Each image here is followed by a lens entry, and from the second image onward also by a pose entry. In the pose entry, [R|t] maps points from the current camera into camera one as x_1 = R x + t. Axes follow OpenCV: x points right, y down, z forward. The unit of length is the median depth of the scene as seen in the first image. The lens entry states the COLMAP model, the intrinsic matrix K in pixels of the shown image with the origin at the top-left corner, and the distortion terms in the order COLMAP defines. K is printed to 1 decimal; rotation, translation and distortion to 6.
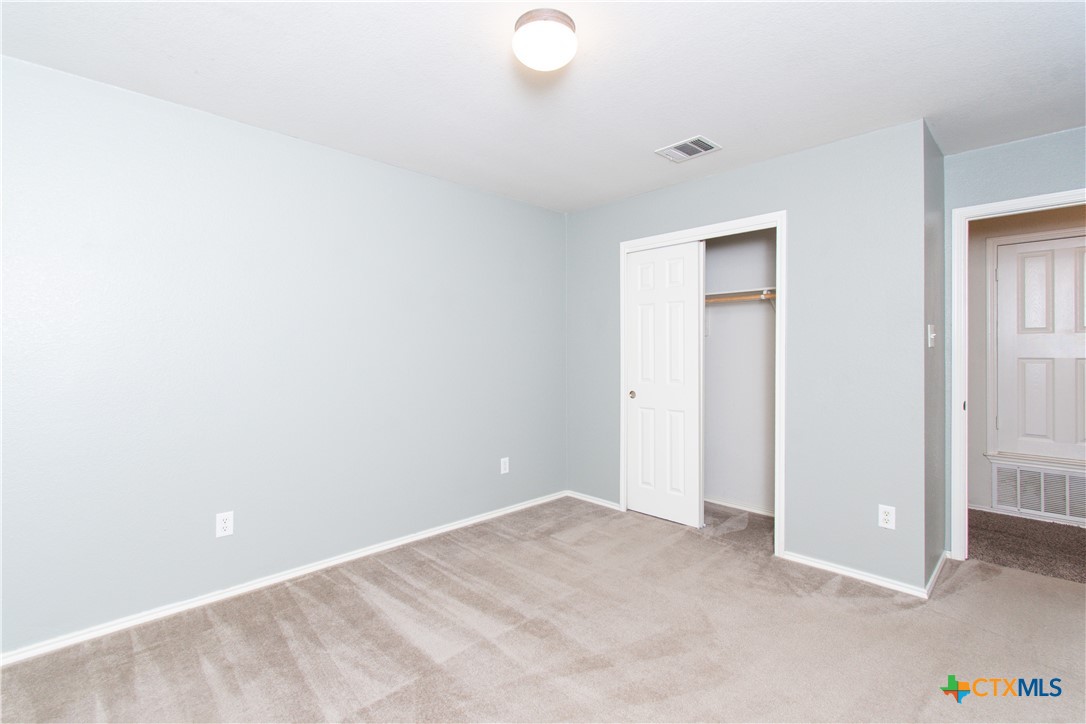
lens RADIAL K [[491.9, 0, 548.1], [0, 491.9, 356.1], [0, 0, 1]] dist [-0.002162, -0.000554]
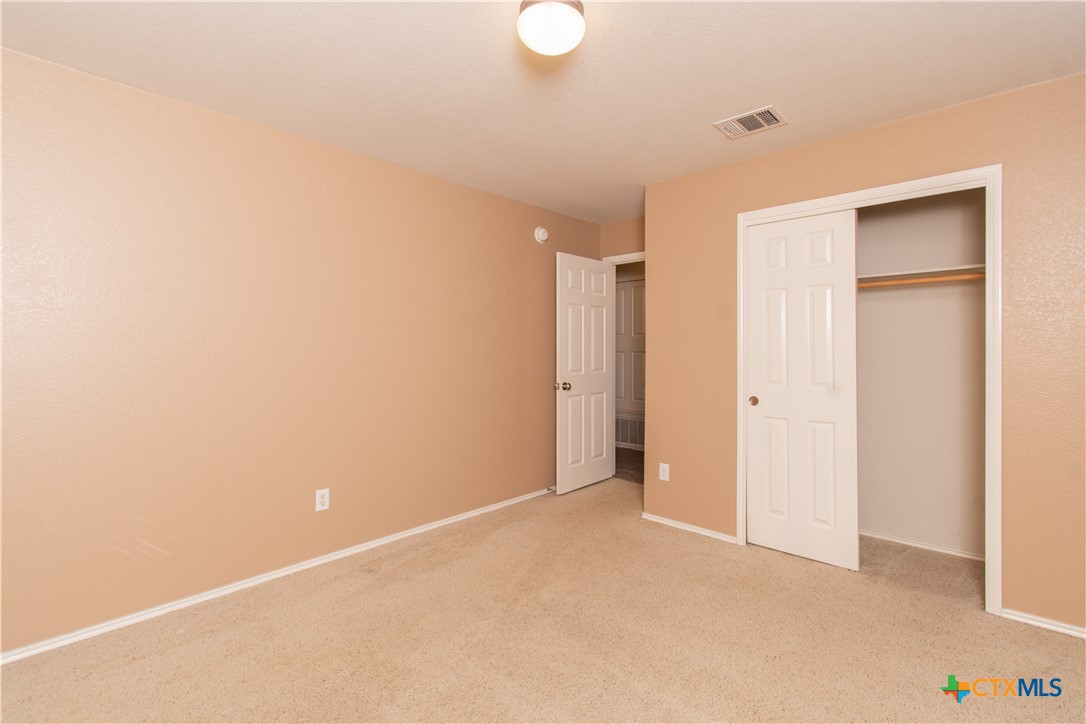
lens RADIAL K [[495.5, 0, 552.8], [0, 495.5, 350.2], [0, 0, 1]] dist [-0.003255, -0.000403]
pose [[0.999263, 0.000472, 0.038393, -0.209107], [-0.000253, 0.999984, -0.005706, -0.000922], [-0.038395, 0.005692, 0.999246, 0.215126]]
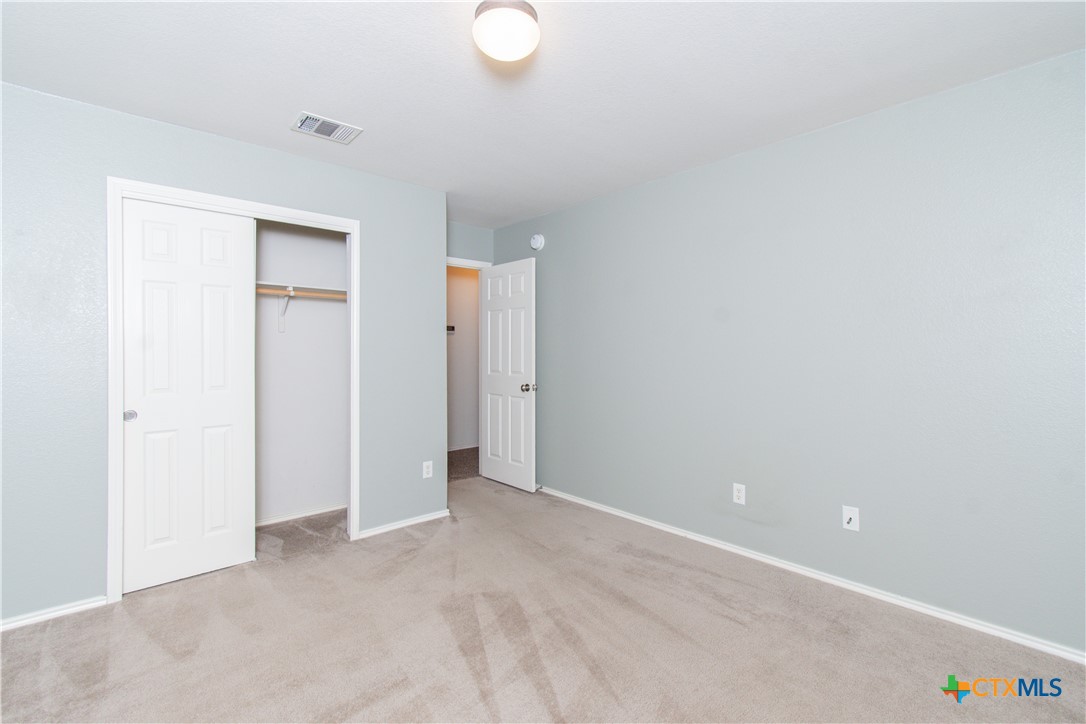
lens RADIAL K [[495.5, 0, 552.8], [0, 495.5, 350.2], [0, 0, 1]] dist [-0.003255, -0.000403]
pose [[0.021787, 0.002099, 0.999760, -0.519658], [0.011694, 0.999929, -0.002354, 0.000235], [-0.999694, 0.011743, 0.021761, 0.461690]]
